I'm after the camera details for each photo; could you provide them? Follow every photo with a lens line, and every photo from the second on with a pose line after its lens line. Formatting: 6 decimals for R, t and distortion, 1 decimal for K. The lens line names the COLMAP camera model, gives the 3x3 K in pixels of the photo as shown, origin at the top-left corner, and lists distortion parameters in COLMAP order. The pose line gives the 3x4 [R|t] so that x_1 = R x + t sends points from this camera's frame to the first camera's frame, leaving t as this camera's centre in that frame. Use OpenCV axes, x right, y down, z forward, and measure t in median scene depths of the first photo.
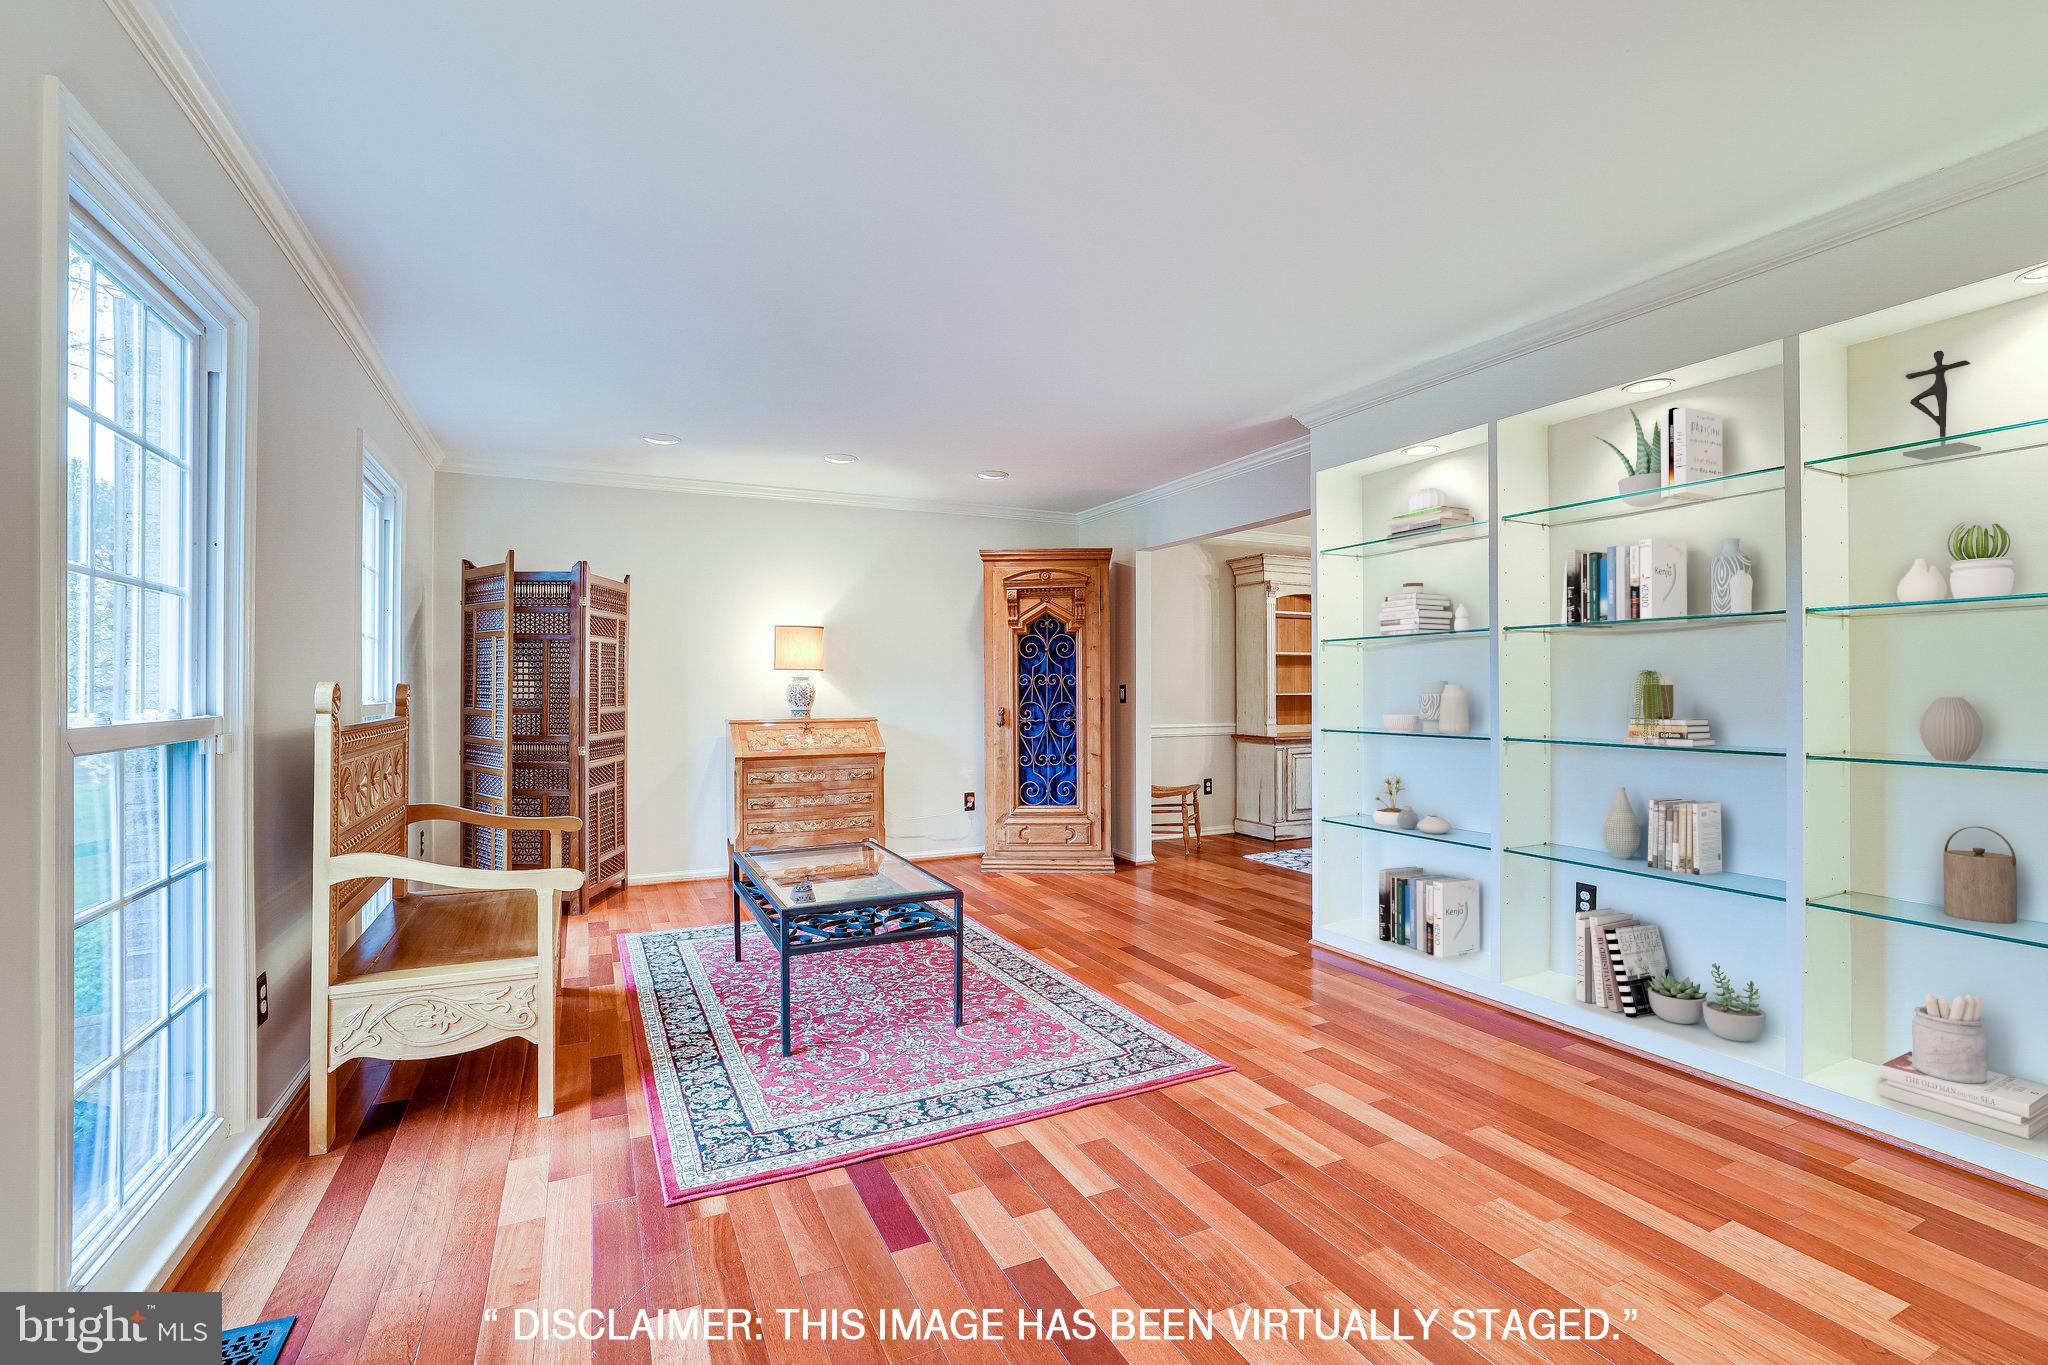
lens RADIAL K [[929.3, 0, 1030.9], [0, 929.3, 681.4], [0, 0, 1]] dist [-0.048140, 0.023185]
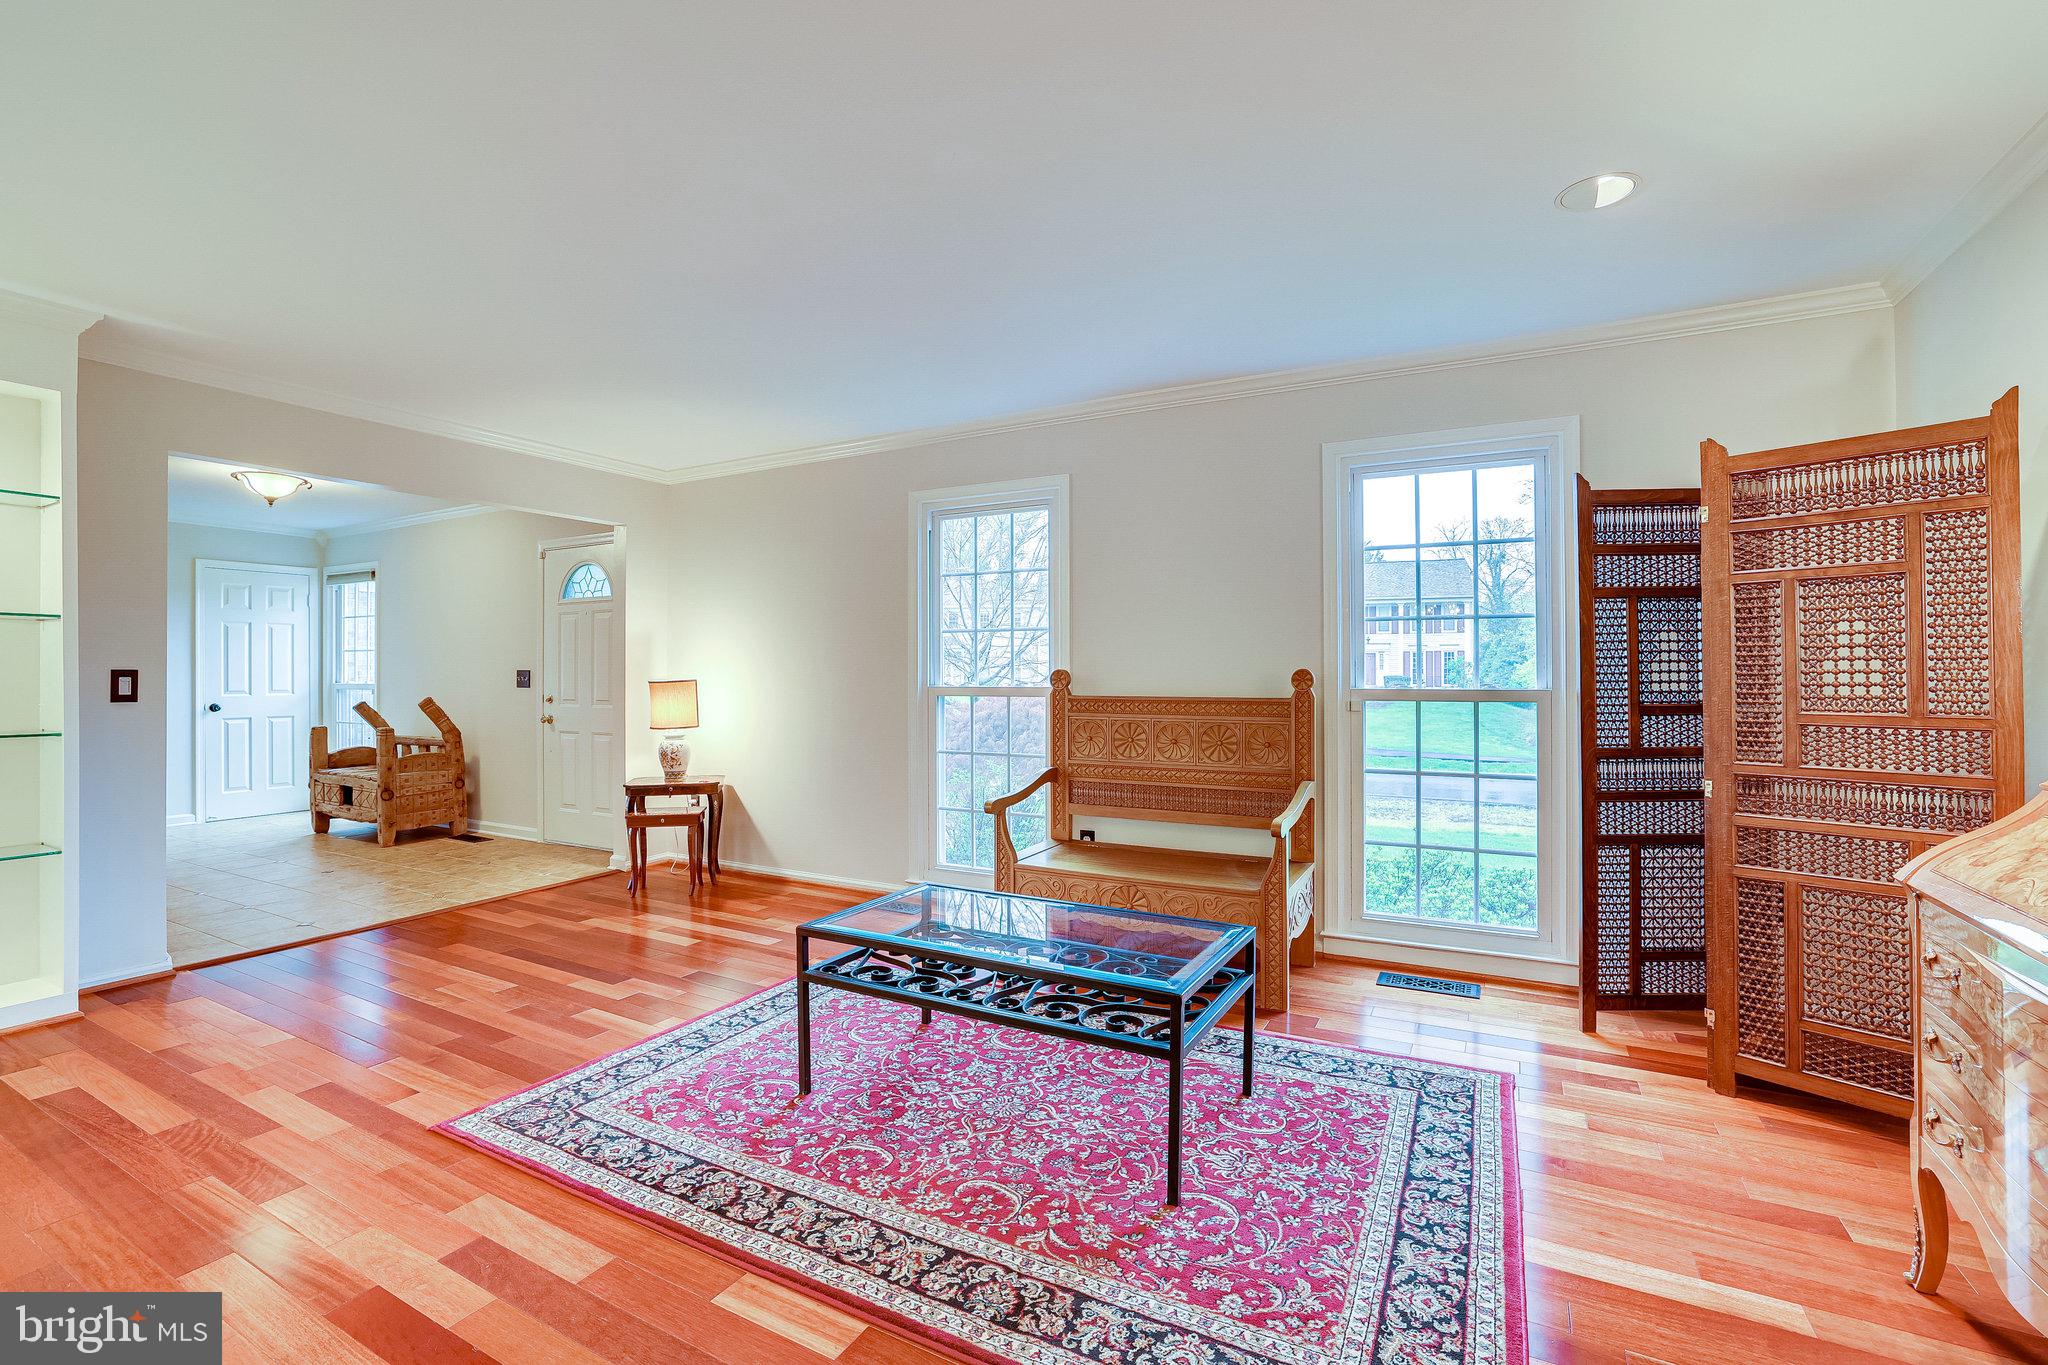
lens RADIAL K [[929.3, 0, 1030.9], [0, 929.3, 681.4], [0, 0, 1]] dist [-0.048140, 0.023185]
pose [[-0.827311, 0.004264, -0.561728, 0.214136], [0.004721, 0.999989, 0.000638, 0.014960], [0.561724, -0.002124, -0.827322, 1.831781]]
